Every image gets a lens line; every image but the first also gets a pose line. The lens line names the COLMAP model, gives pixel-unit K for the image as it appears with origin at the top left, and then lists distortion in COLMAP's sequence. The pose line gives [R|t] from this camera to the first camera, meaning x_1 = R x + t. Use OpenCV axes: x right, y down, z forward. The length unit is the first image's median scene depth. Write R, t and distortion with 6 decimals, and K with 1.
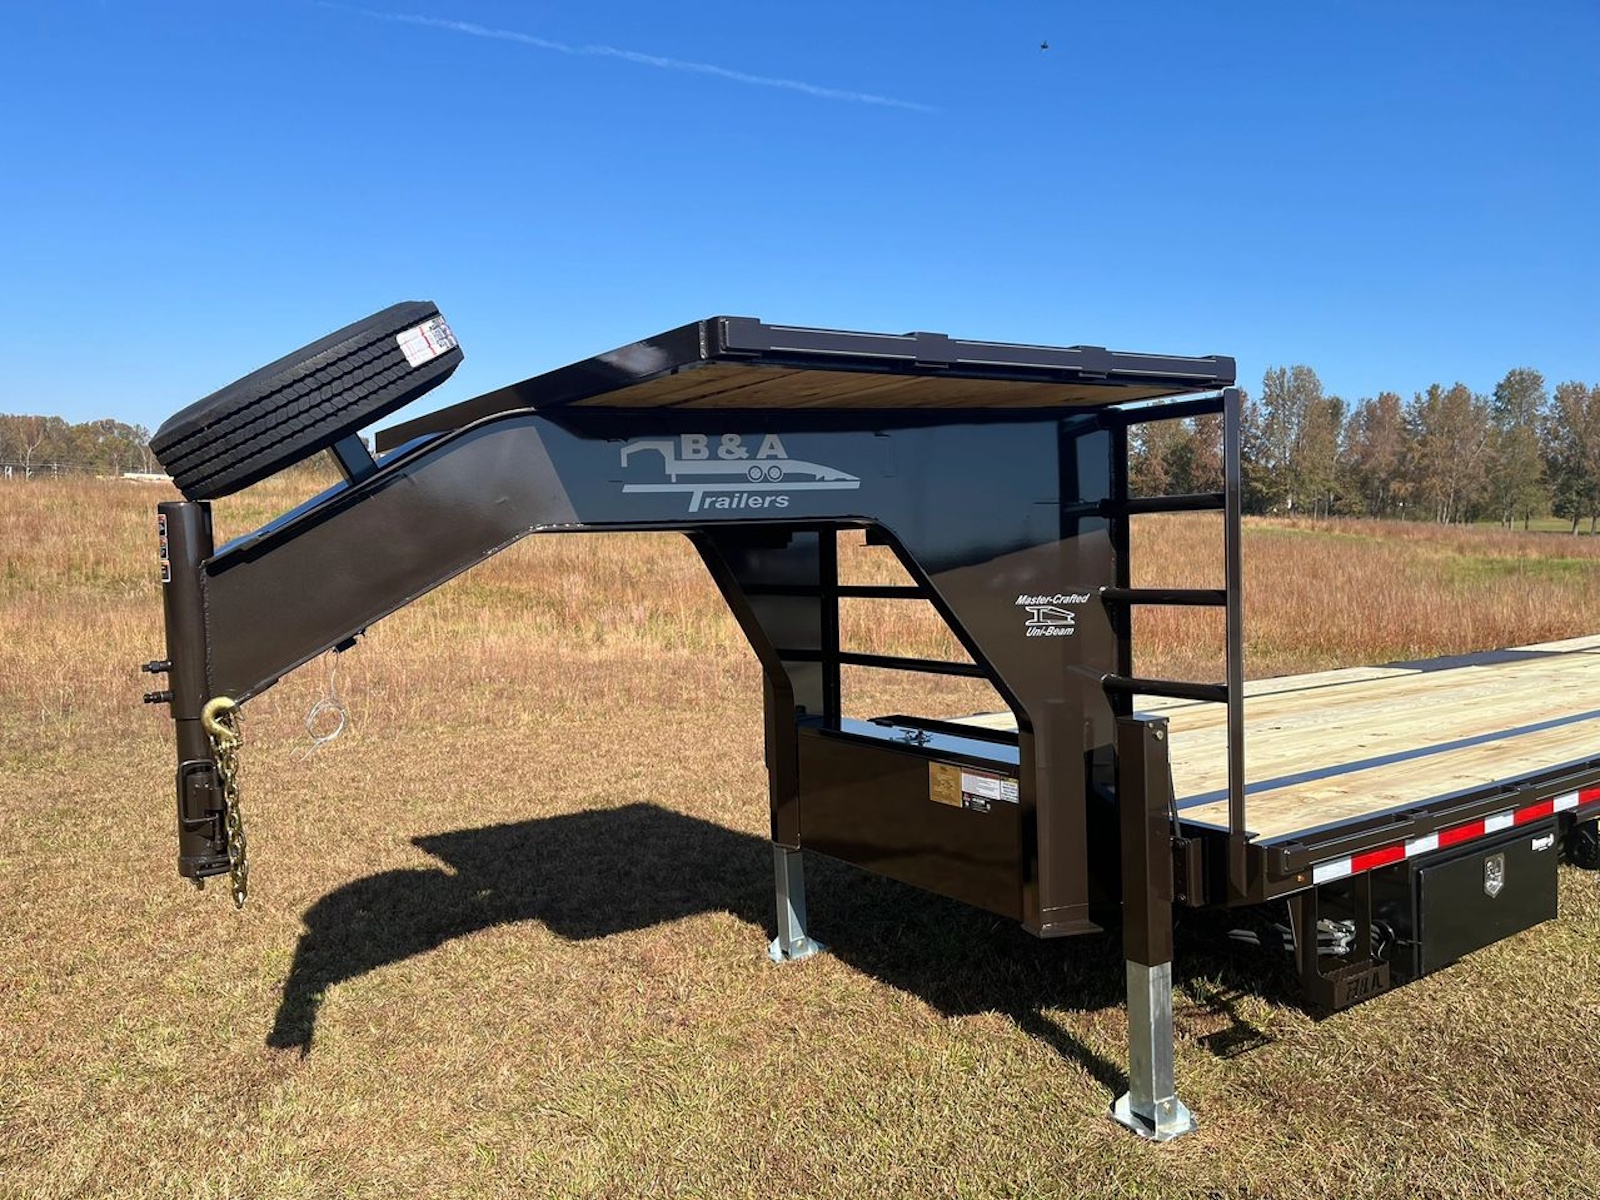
lens RADIAL K [[1201.9, 0, 800.0], [0, 1201.9, 600.0], [0, 0, 1]] dist [0.066348, -0.061314]
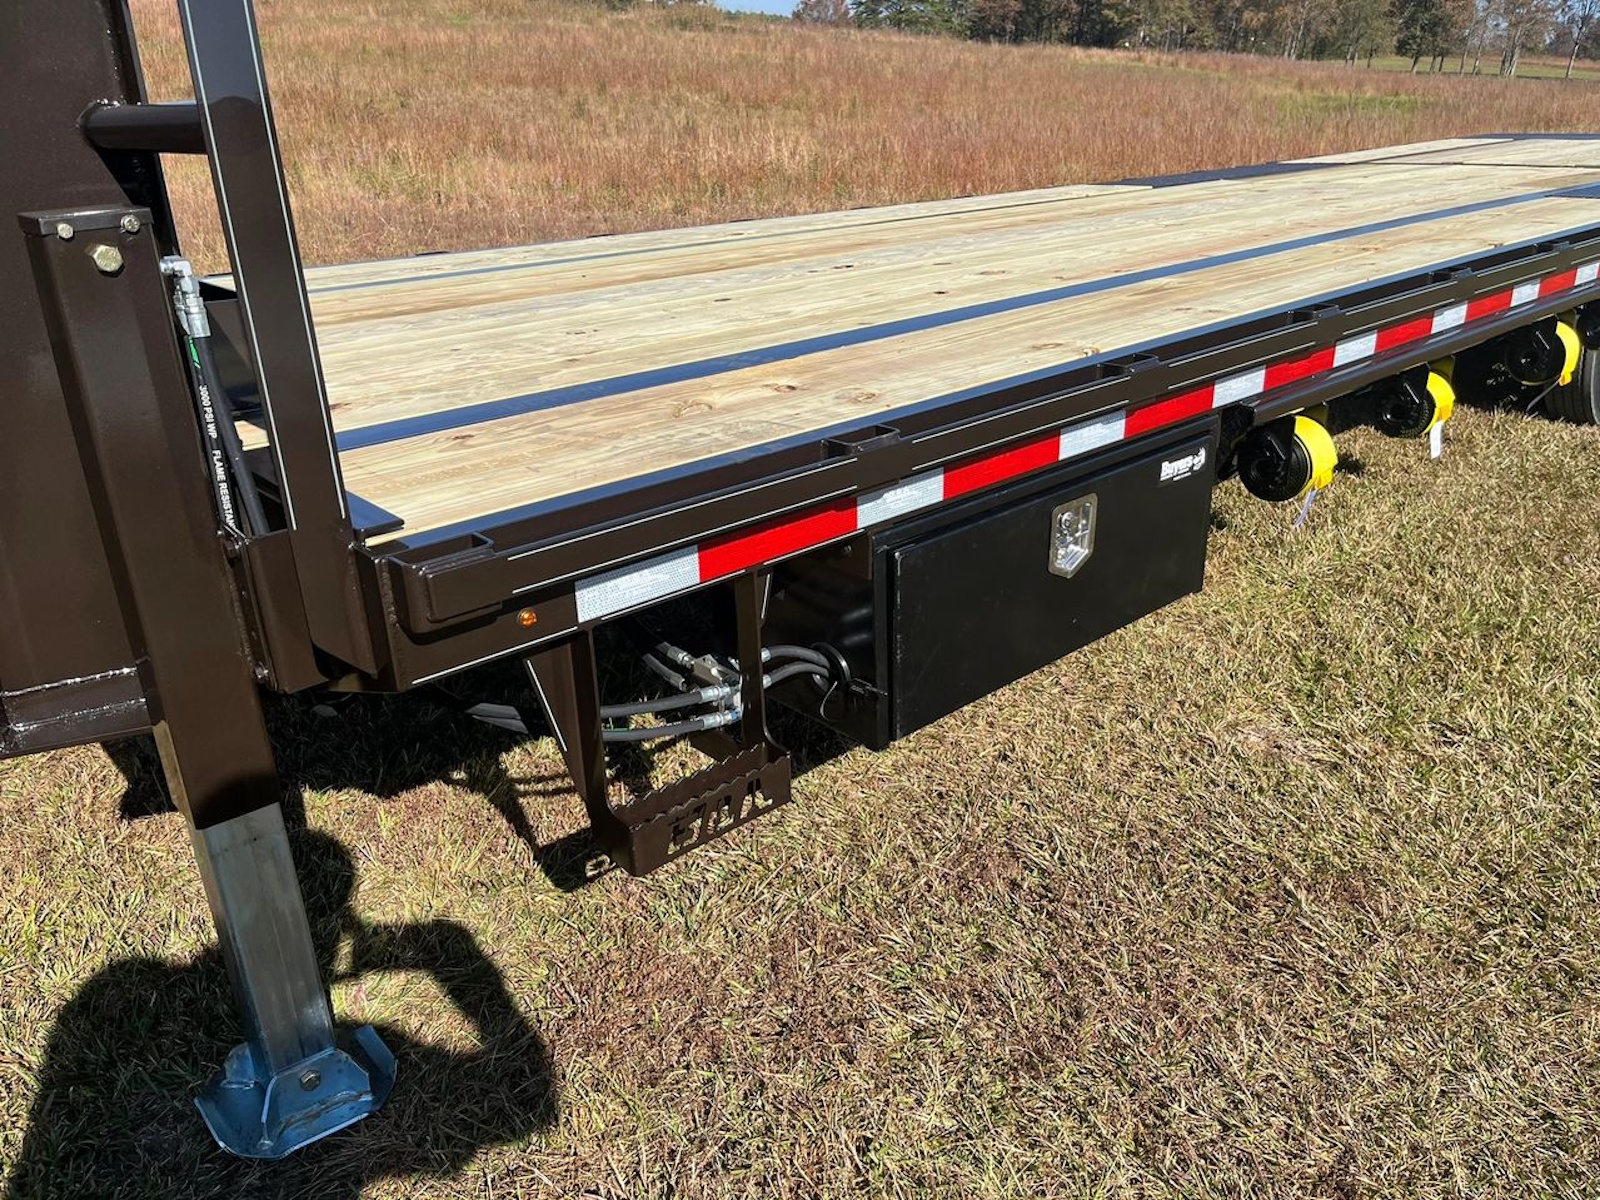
lens RADIAL K [[1207.9, 0, 800.0], [0, 1207.9, 600.0], [0, 0, 1]] dist [0.069169, -0.113133]
pose [[0.991533, -0.047860, 0.120713, 0.322313], [0.003197, 0.938316, 0.345763, 0.058659], [-0.129816, -0.342450, 0.930525, 0.433778]]
